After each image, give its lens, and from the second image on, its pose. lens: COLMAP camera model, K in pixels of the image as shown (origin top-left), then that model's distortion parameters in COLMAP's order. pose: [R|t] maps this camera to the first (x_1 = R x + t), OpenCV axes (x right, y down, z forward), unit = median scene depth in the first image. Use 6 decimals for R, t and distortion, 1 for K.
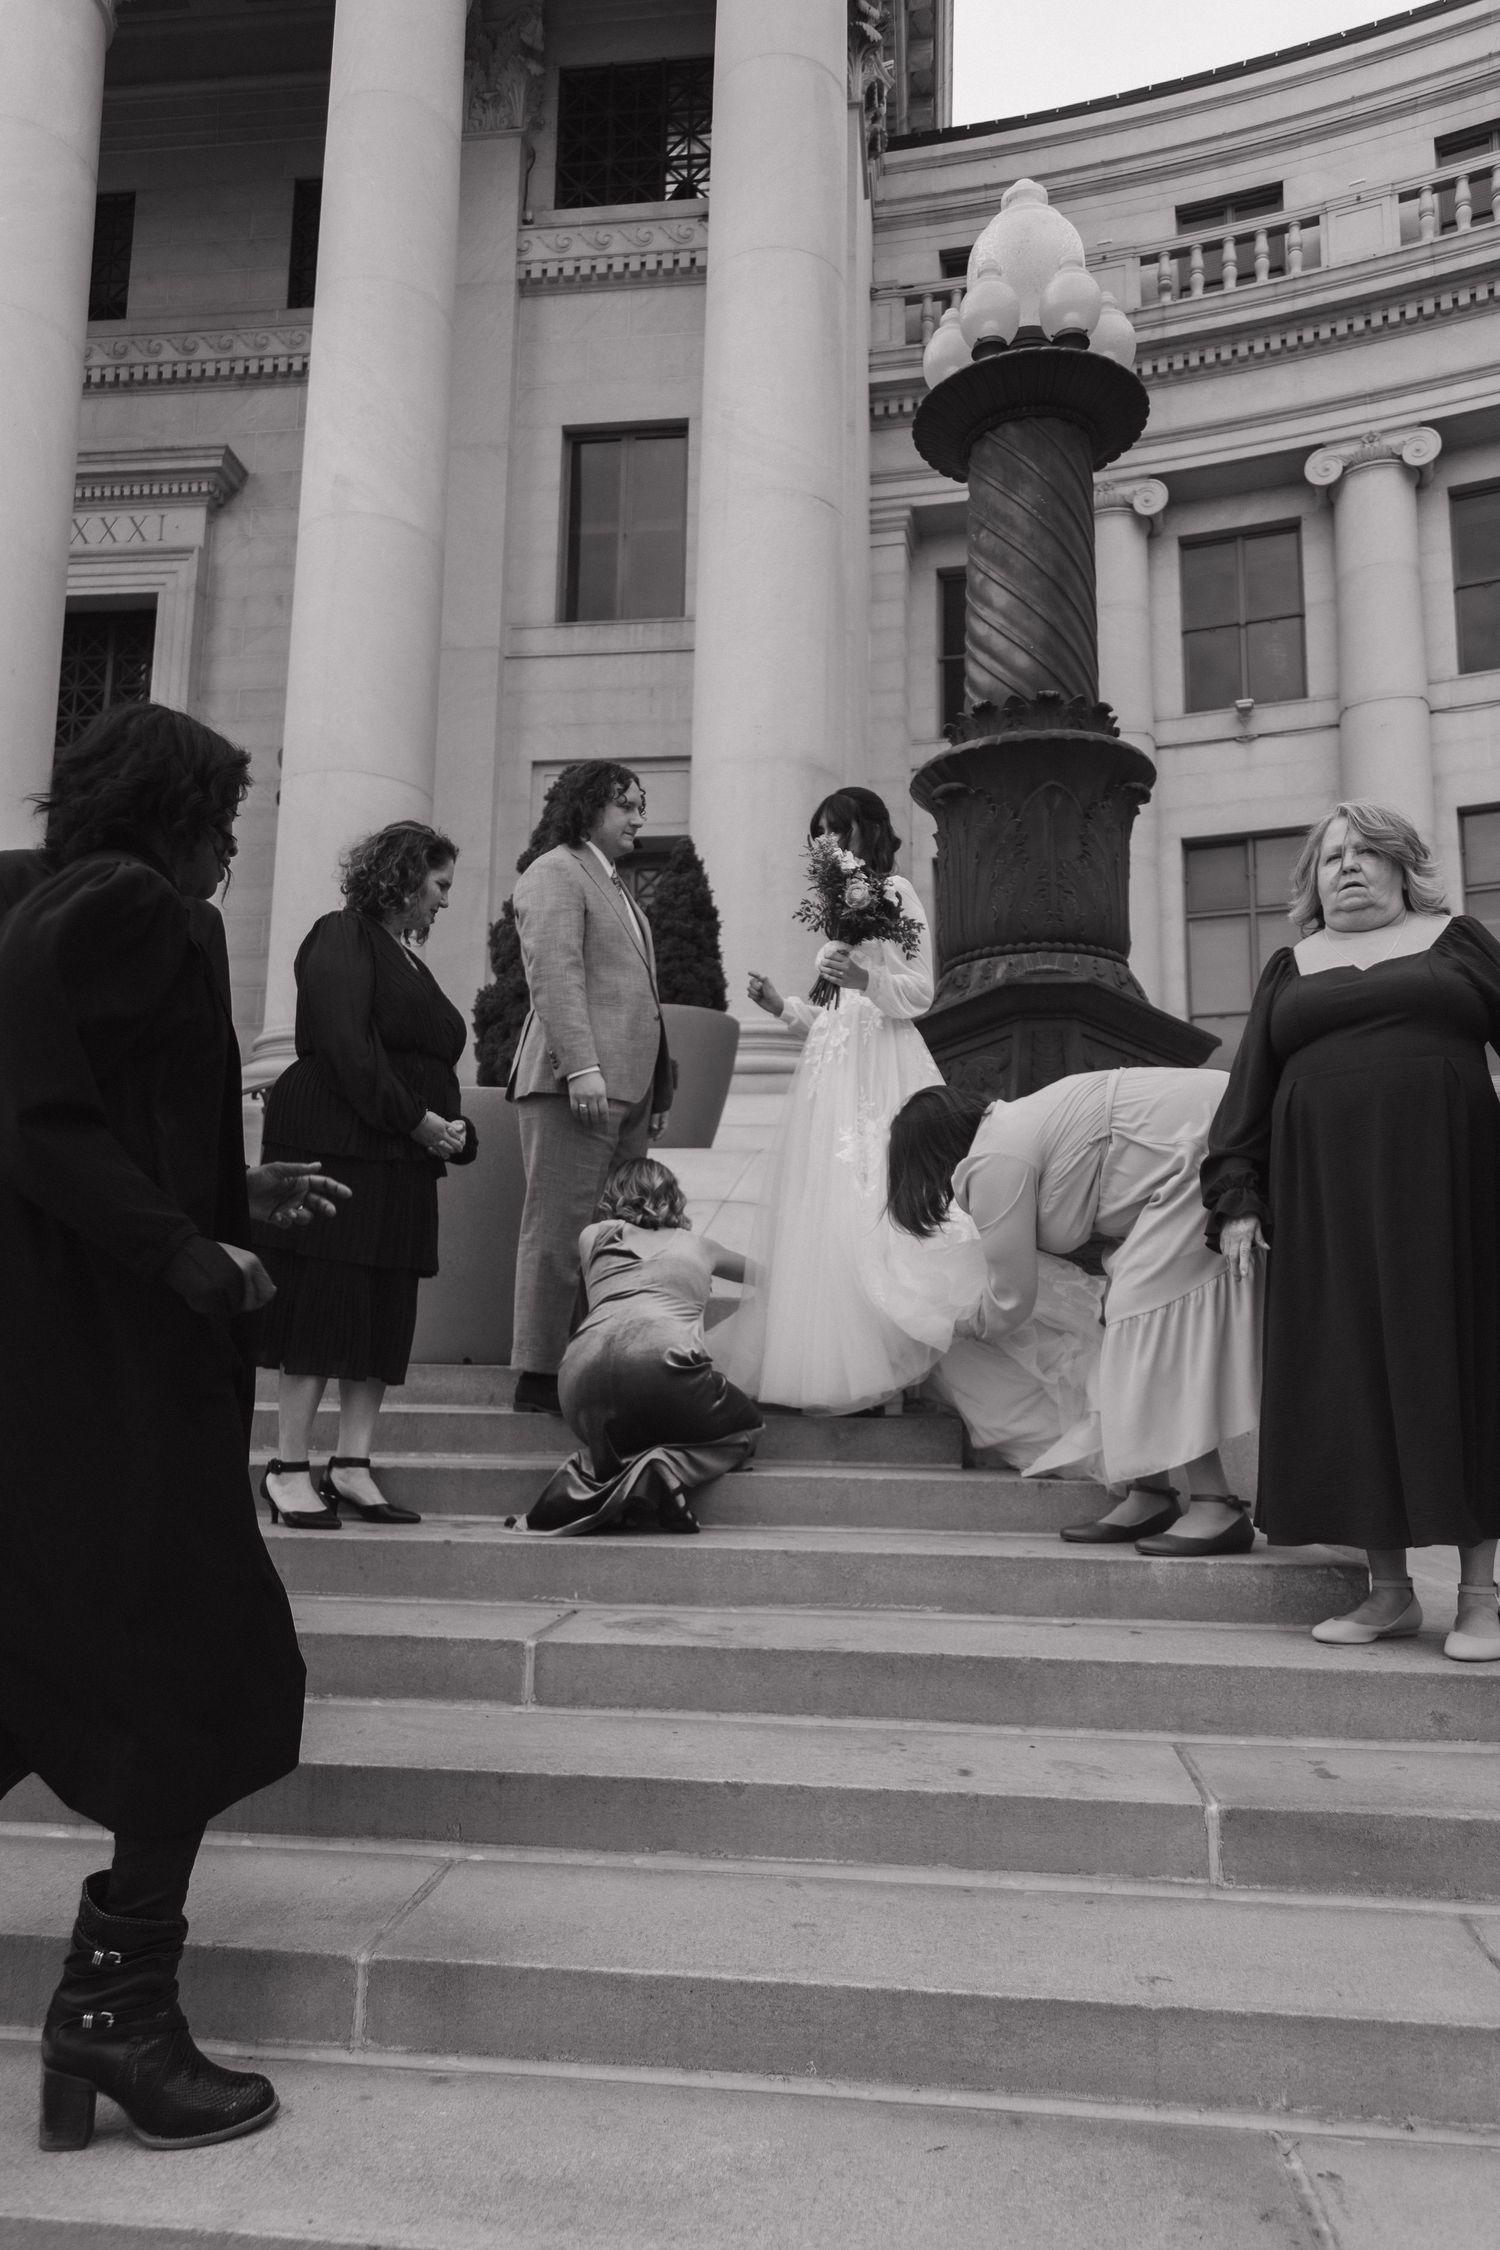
lens RADIAL K [[1676.2, 0, 724.6], [0, 1676.2, 1141.7], [0, 0, 1]] dist [0.048538, -0.019498]
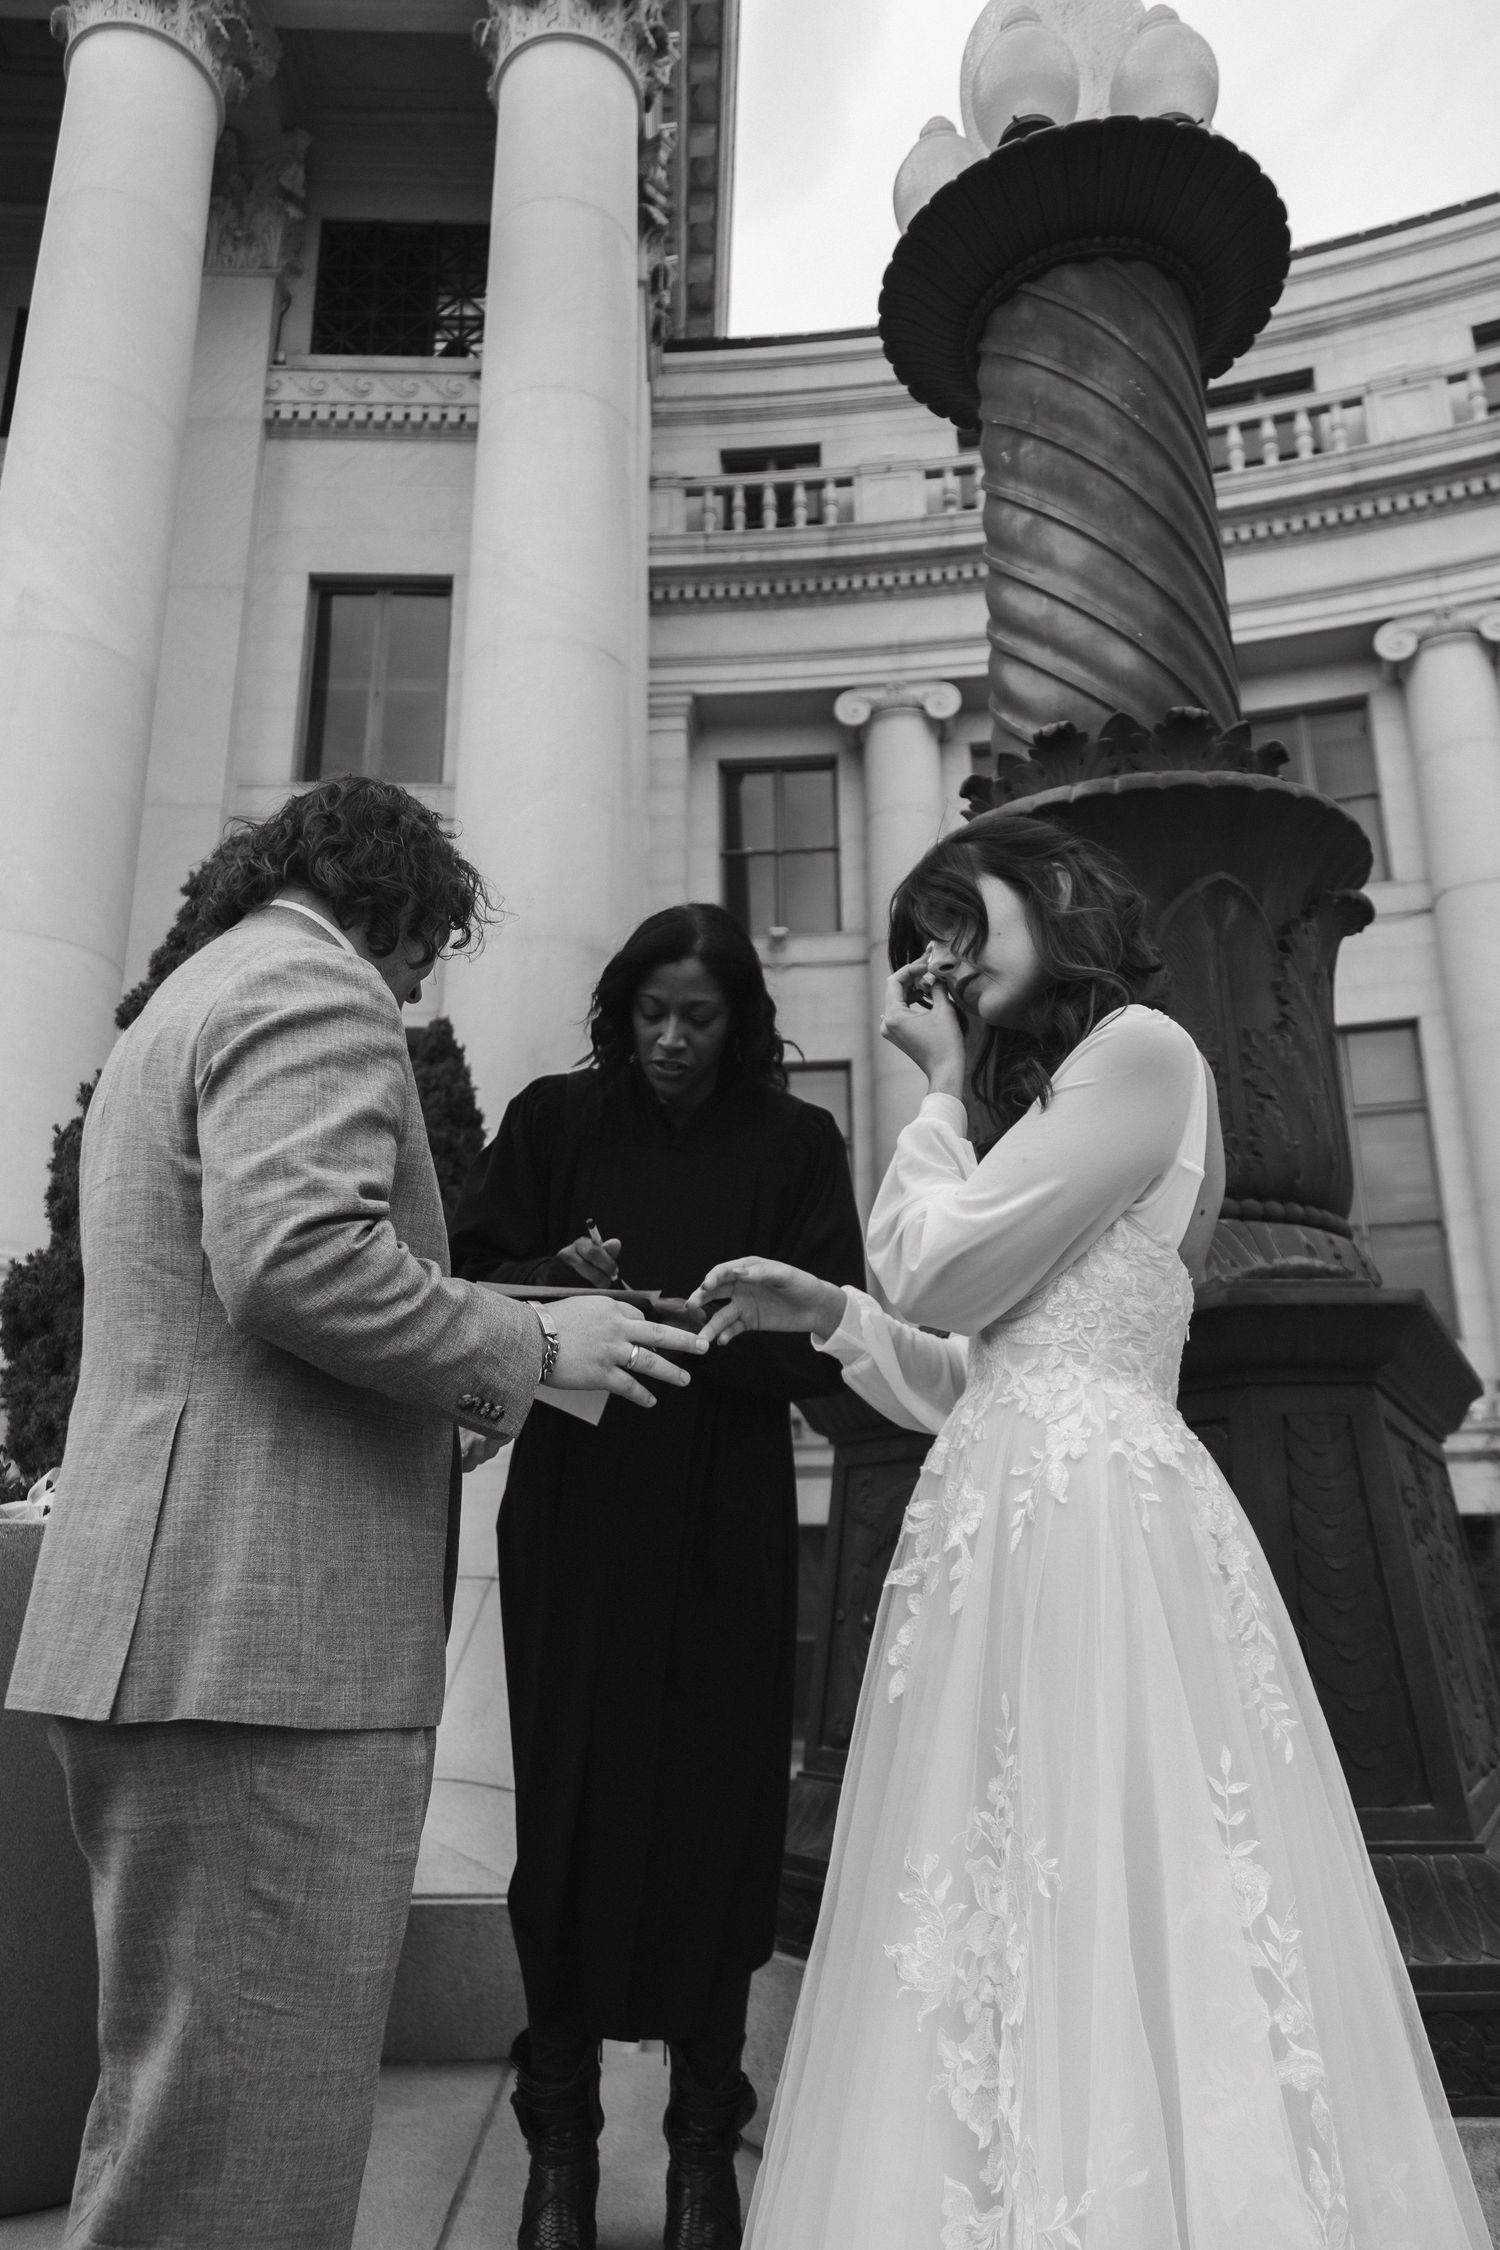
lens RADIAL K [[1672.4, 0, 758.3], [0, 1672.4, 1126.4], [0, 0, 1]] dist [0.012797, 0.007209]
pose [[0.985094, 0.027045, 0.169878, -0.004838], [-0.004323, 0.991143, -0.132726, -0.018068], [-0.171963, 0.130013, 0.976486, 0.133497]]
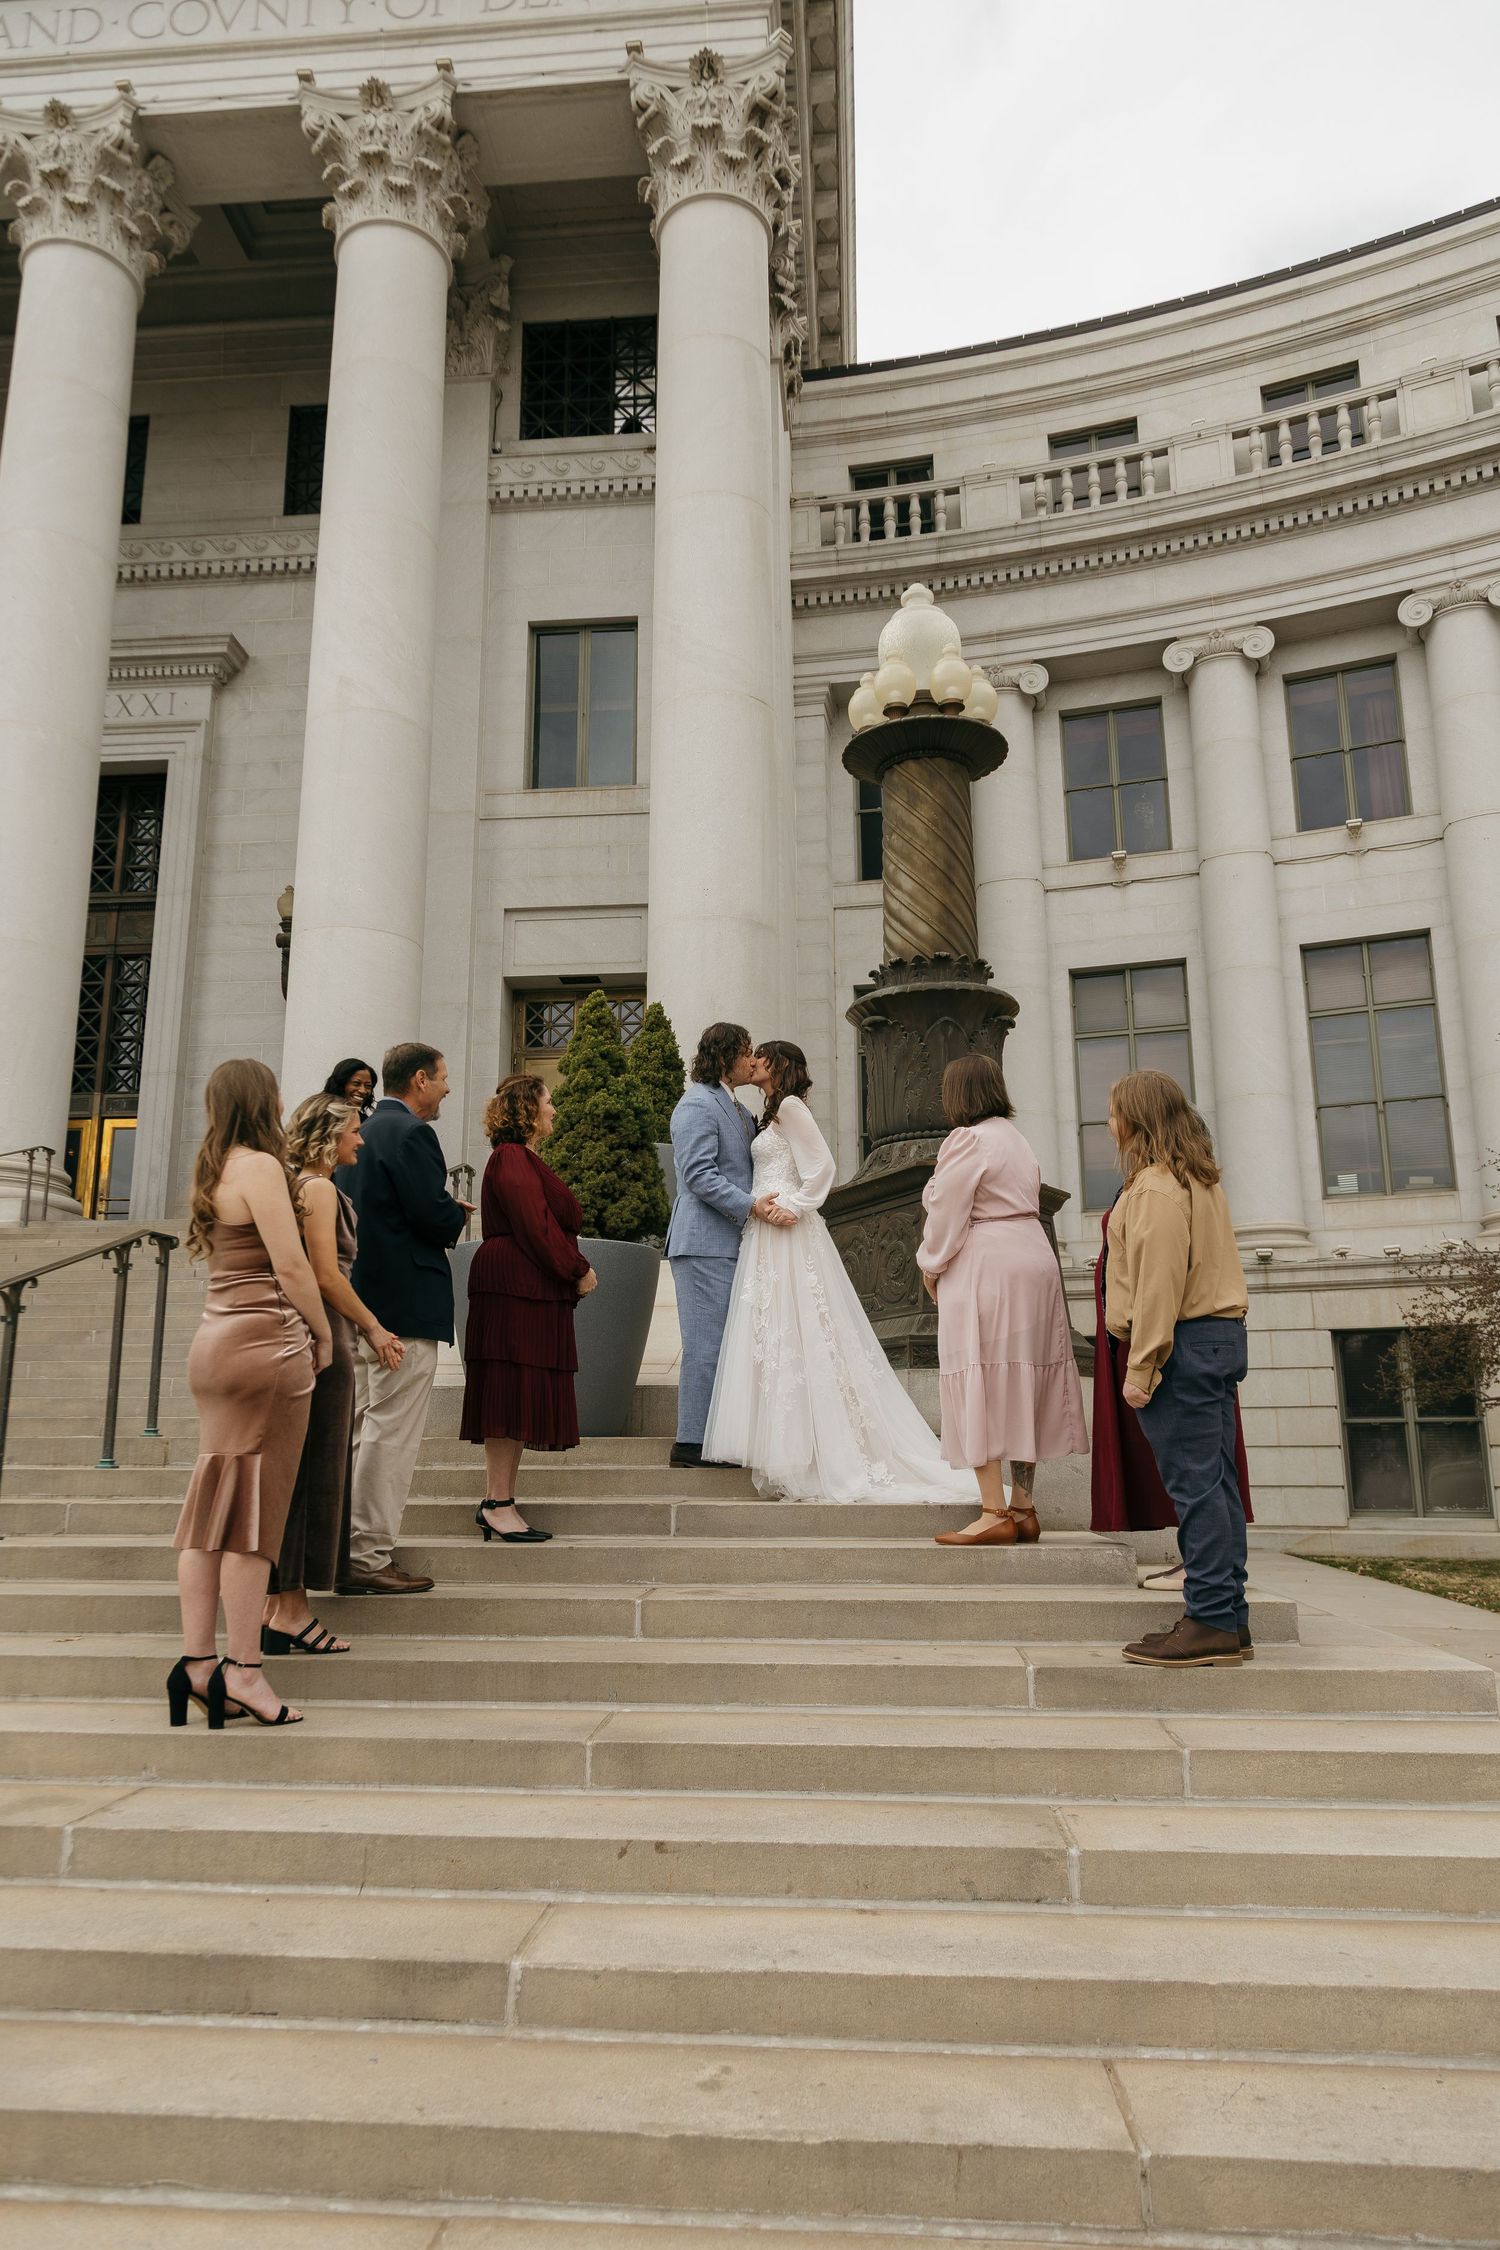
lens RADIAL K [[1605.7, 0, 709.6], [0, 1605.7, 1140.1], [0, 0, 1]] dist [-0.002851, 0.005856]
pose [[0.999383, -0.011351, 0.033247, -0.012347], [0.013067, 0.998568, -0.051874, -0.010316], [-0.032611, 0.052276, 0.998100, -0.083129]]
